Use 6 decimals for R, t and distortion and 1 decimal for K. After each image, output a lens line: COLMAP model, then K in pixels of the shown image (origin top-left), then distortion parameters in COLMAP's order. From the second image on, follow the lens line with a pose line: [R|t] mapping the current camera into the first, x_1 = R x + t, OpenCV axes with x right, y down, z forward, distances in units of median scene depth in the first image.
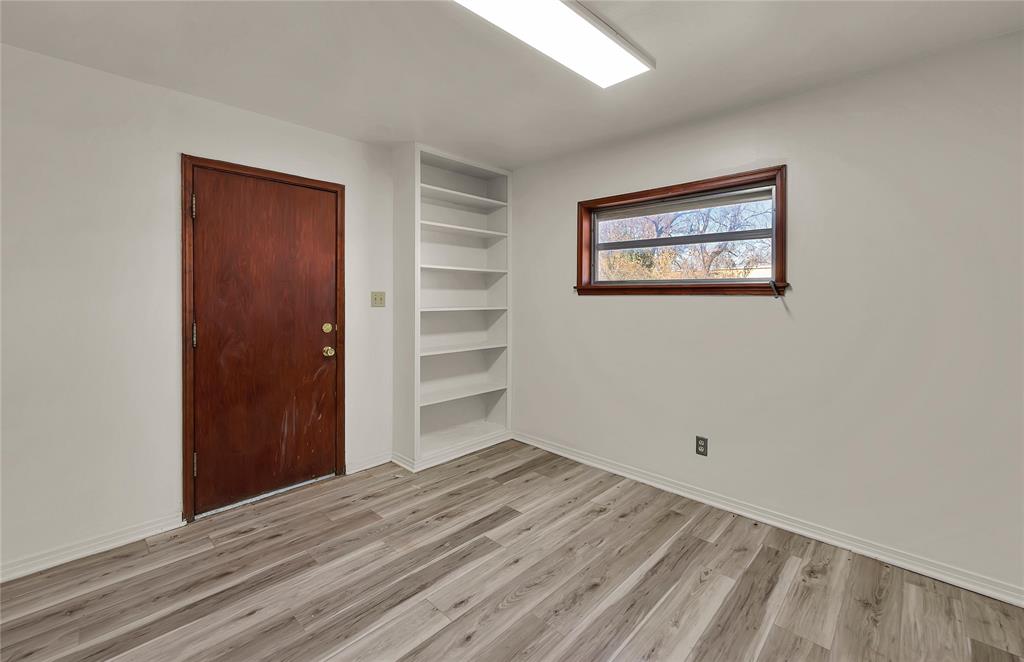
lens RADIAL K [[423.8, 0, 508.3], [0, 423.8, 300.5], [0, 0, 1]] dist [0.000014, 0.000034]
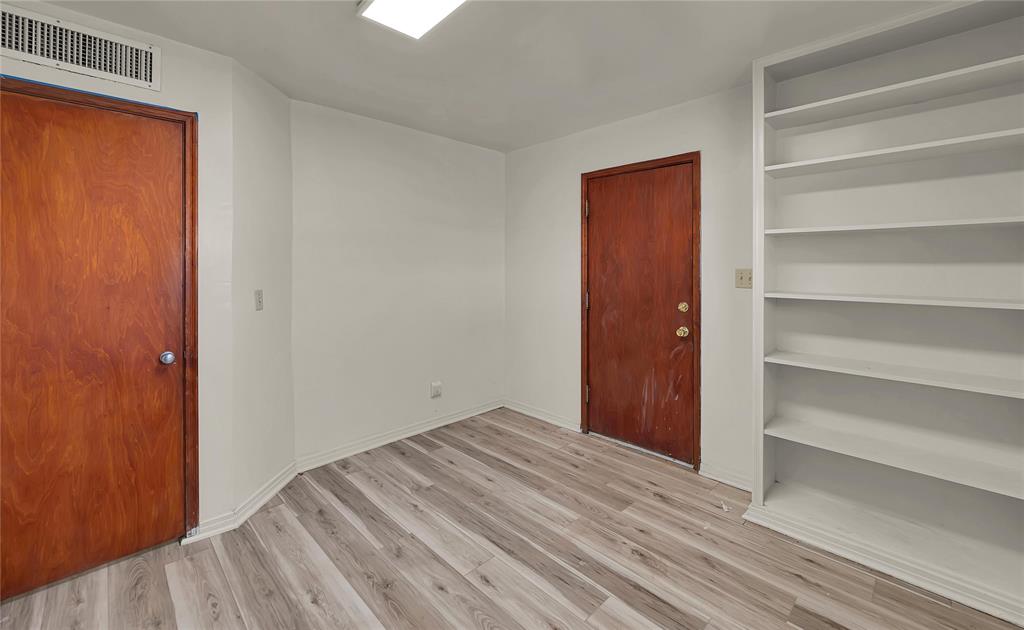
lens RADIAL K [[416.6, 0, 508.4], [0, 416.6, 266.6], [0, 0, 1]] dist [-0.000735, -0.000228]
pose [[-0.027019, -0.002932, -0.999631, 0.610226], [-0.010021, 0.999946, -0.002662, -0.023005], [0.999585, 0.009946, -0.027047, 0.741434]]
